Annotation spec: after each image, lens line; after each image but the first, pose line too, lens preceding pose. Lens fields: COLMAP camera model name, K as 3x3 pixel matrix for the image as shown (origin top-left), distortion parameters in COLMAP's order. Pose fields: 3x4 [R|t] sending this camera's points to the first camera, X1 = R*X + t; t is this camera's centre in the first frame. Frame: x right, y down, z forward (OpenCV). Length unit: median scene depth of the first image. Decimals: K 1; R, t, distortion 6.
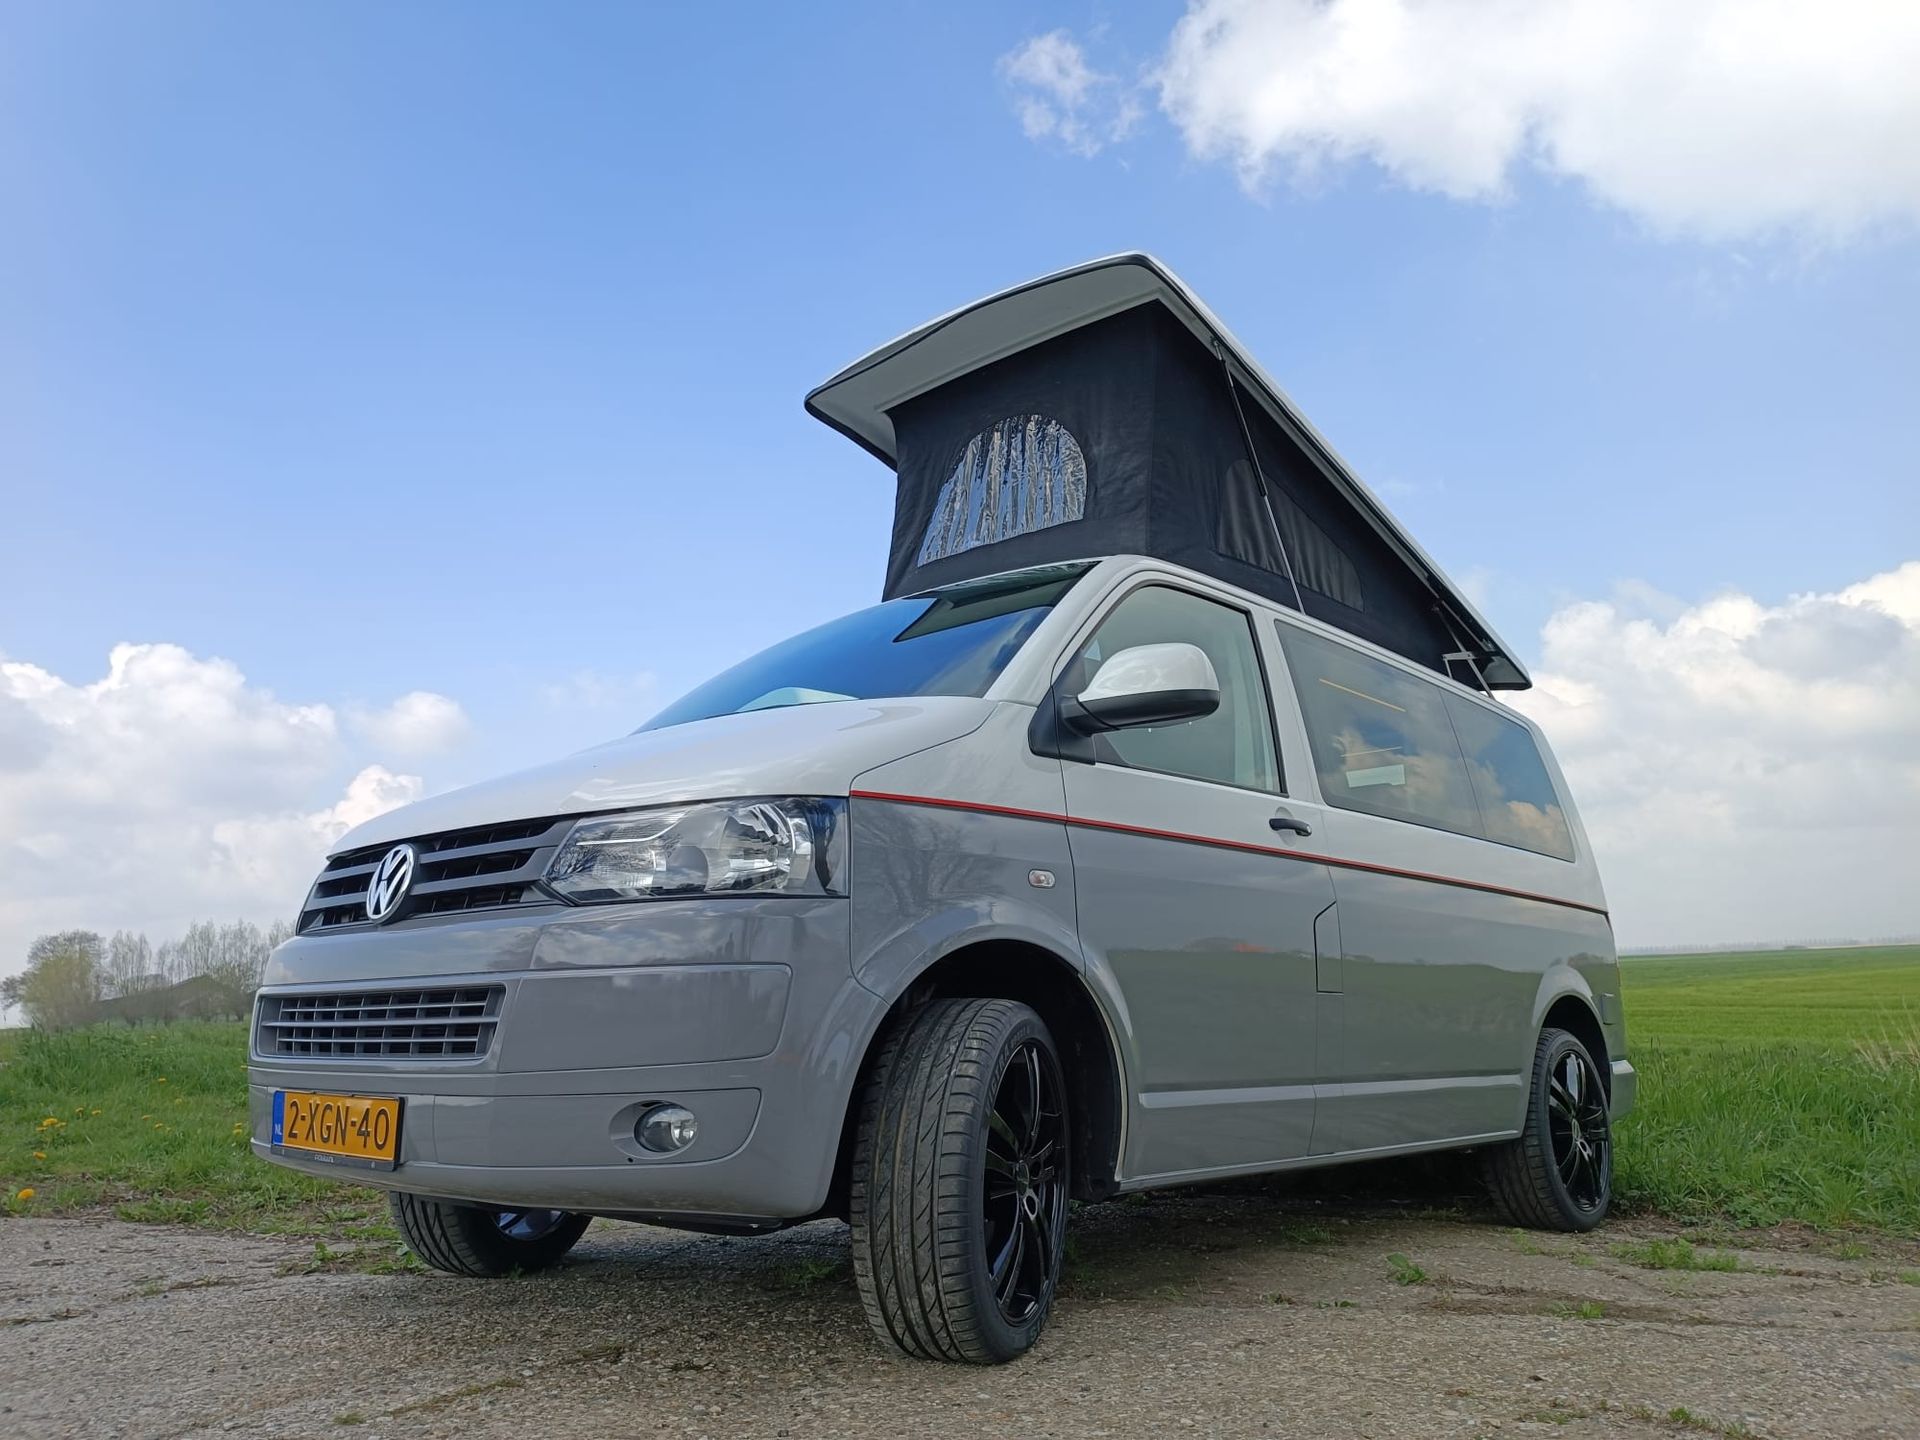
lens RADIAL K [[1425.1, 0, 966.4], [0, 1425.1, 723.1], [0, 0, 1]] dist [0.033921, -0.012429]
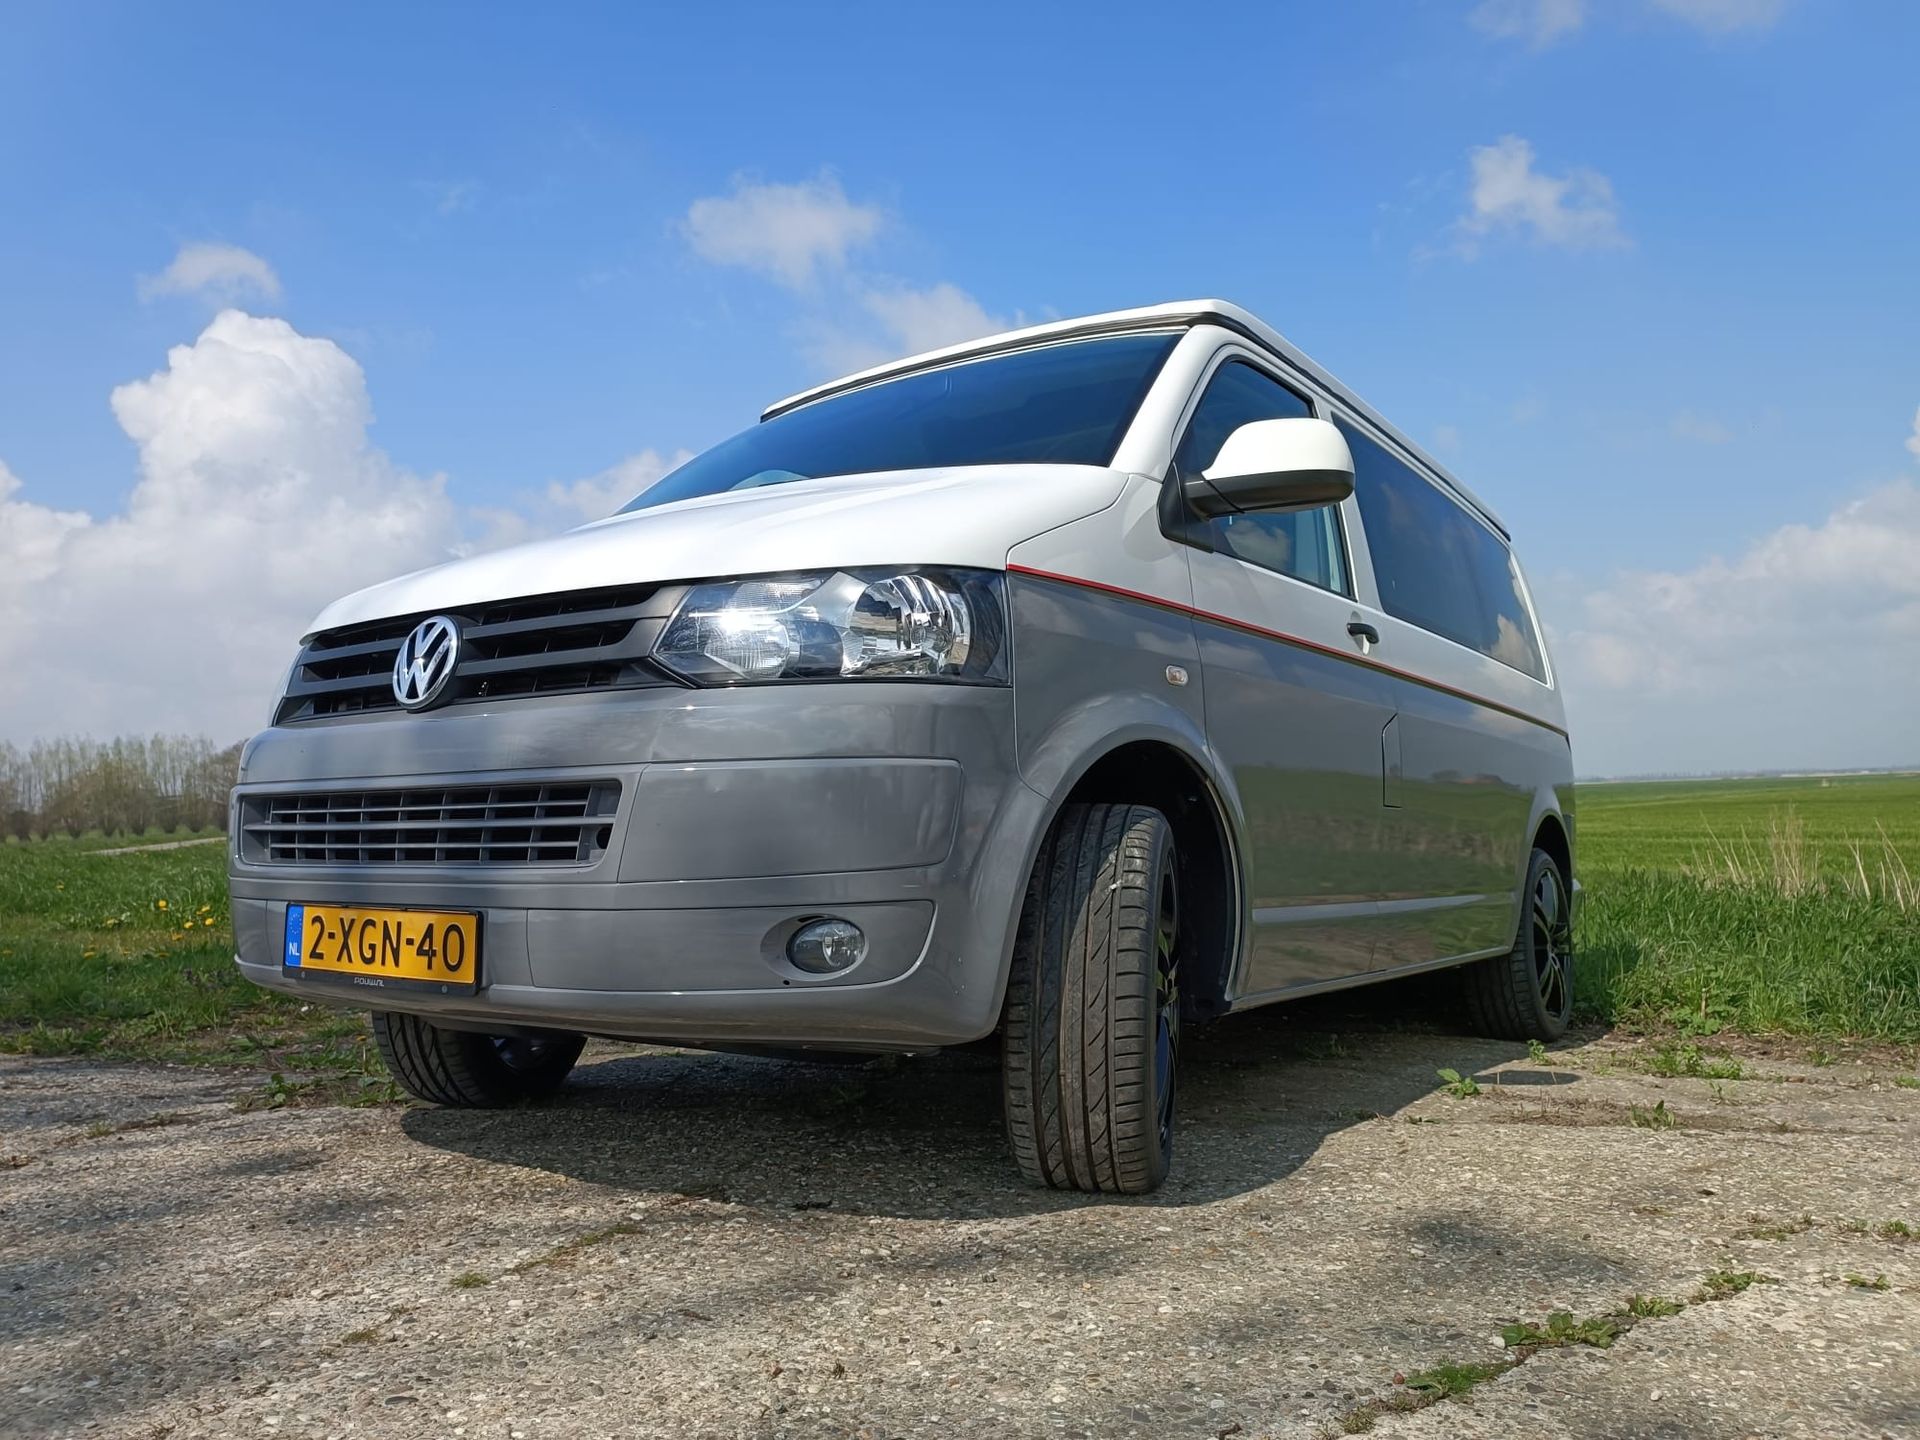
lens RADIAL K [[1425.1, 0, 975.4], [0, 1425.1, 718.1], [0, 0, 1]] dist [0.033921, -0.012429]
pose [[0.991403, 0.016625, 0.129781, -0.189906], [-0.031565, 0.992988, 0.113925, 0.038554], [-0.126977, -0.117042, 0.984976, 0.131959]]
